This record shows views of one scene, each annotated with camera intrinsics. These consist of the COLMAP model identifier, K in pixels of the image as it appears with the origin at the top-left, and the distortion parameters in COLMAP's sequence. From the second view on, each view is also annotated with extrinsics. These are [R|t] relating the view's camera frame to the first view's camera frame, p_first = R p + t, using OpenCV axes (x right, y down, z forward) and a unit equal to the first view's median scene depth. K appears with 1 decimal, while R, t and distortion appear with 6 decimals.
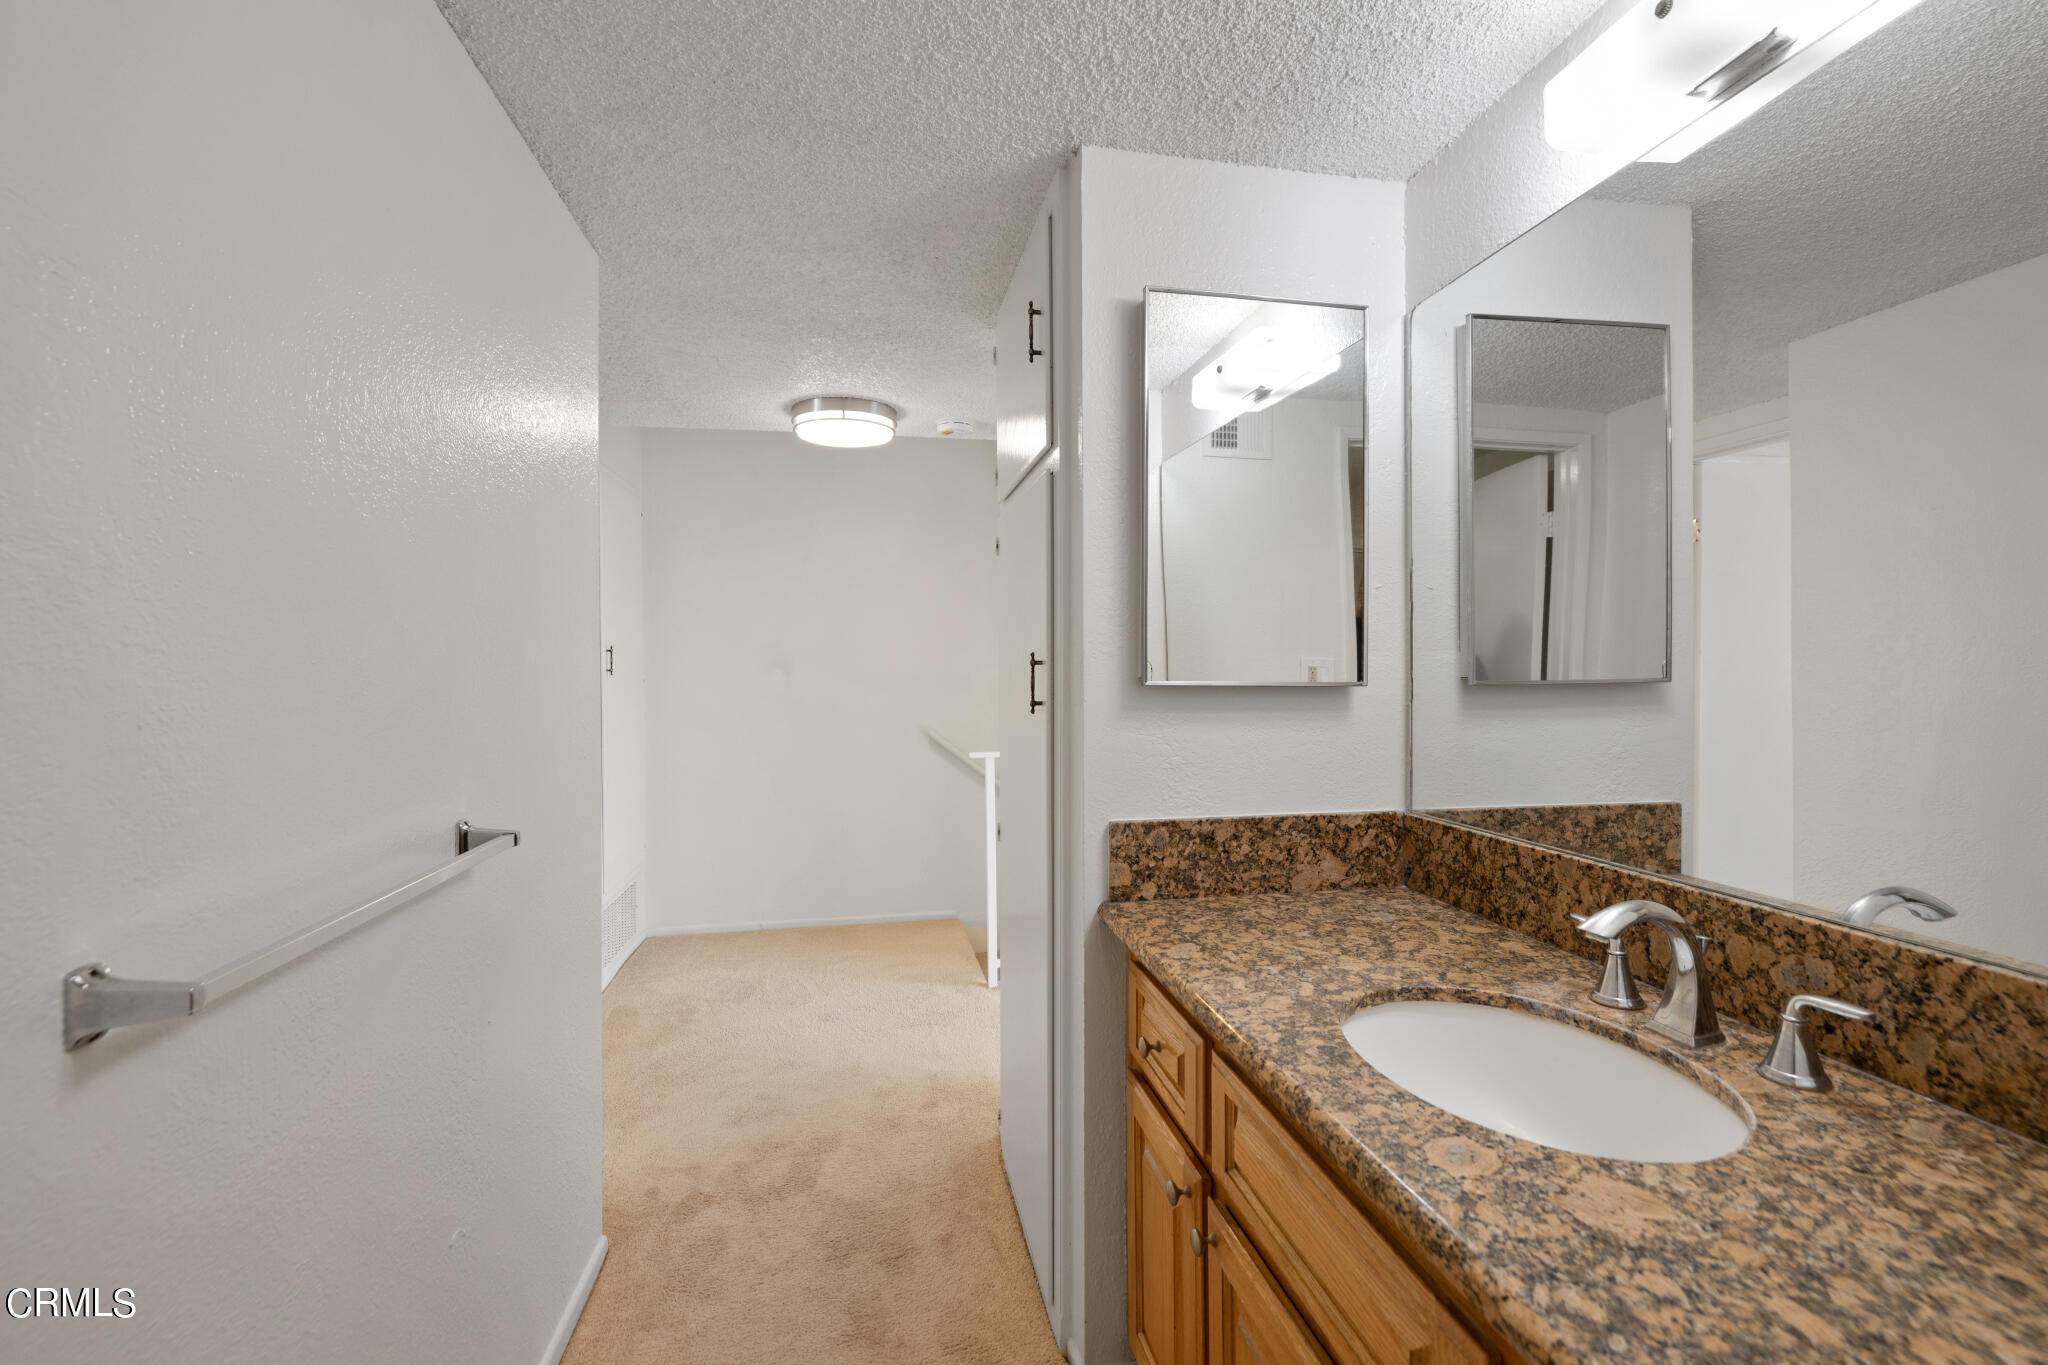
lens RADIAL K [[862.7, 0, 1029.1], [0, 862.7, 676.5], [0, 0, 1]] dist [0.001581, 0.000953]
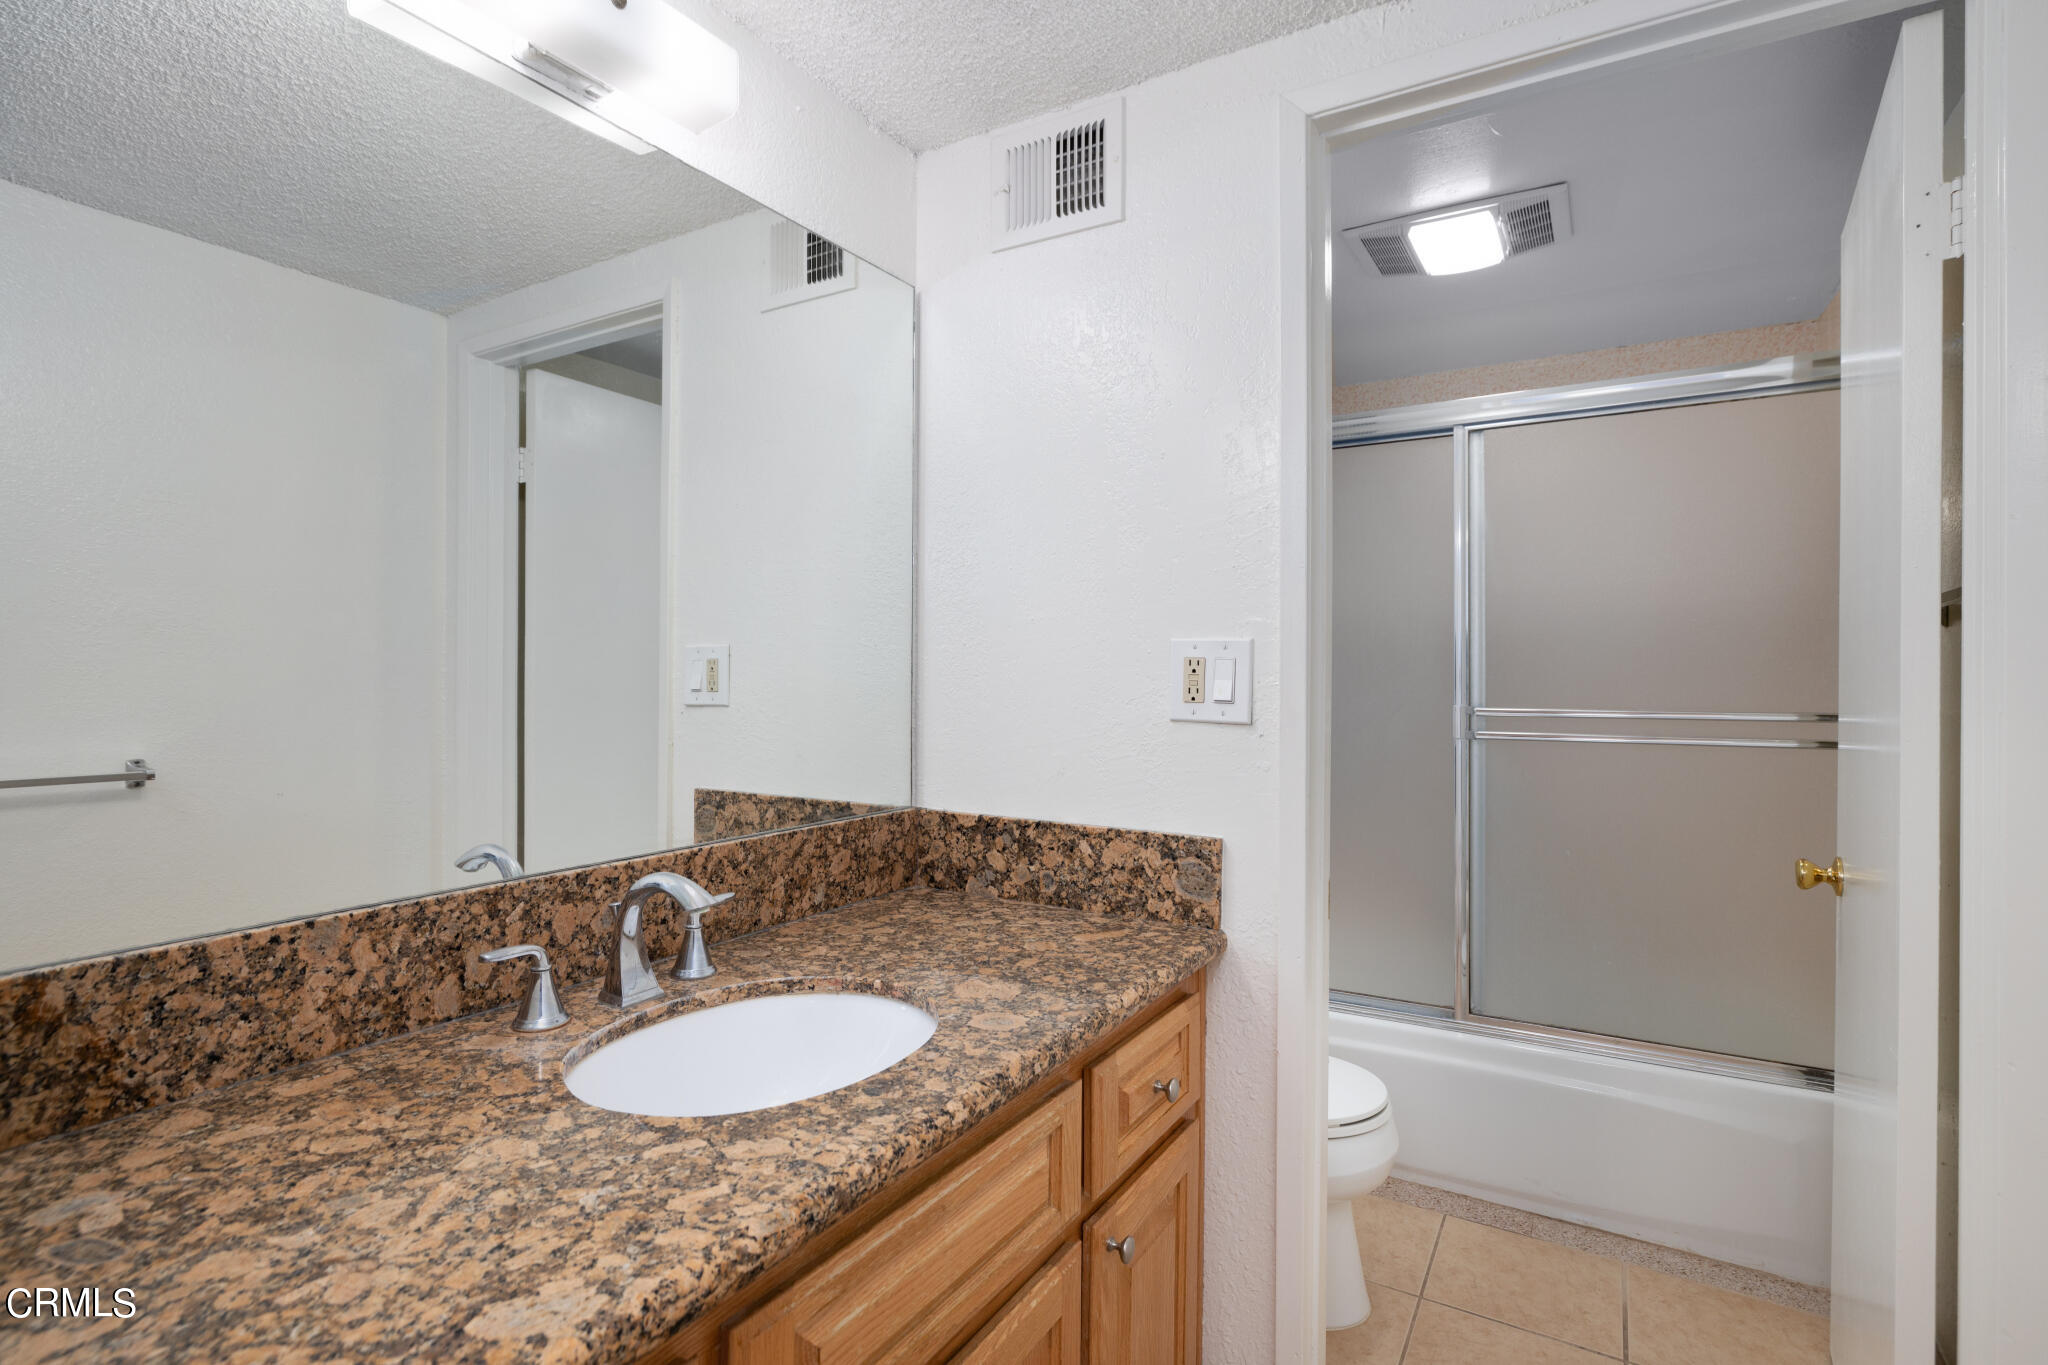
lens RADIAL K [[959.9, 0, 1032.1], [0, 959.9, 675.0], [0, 0, 1]] dist [-0.005784, 0.002187]
pose [[-0.734469, -0.002500, 0.678638, -0.326222], [0.003636, 0.999964, 0.007618, 0.012805], [-0.678633, 0.008063, -0.734434, 1.270326]]
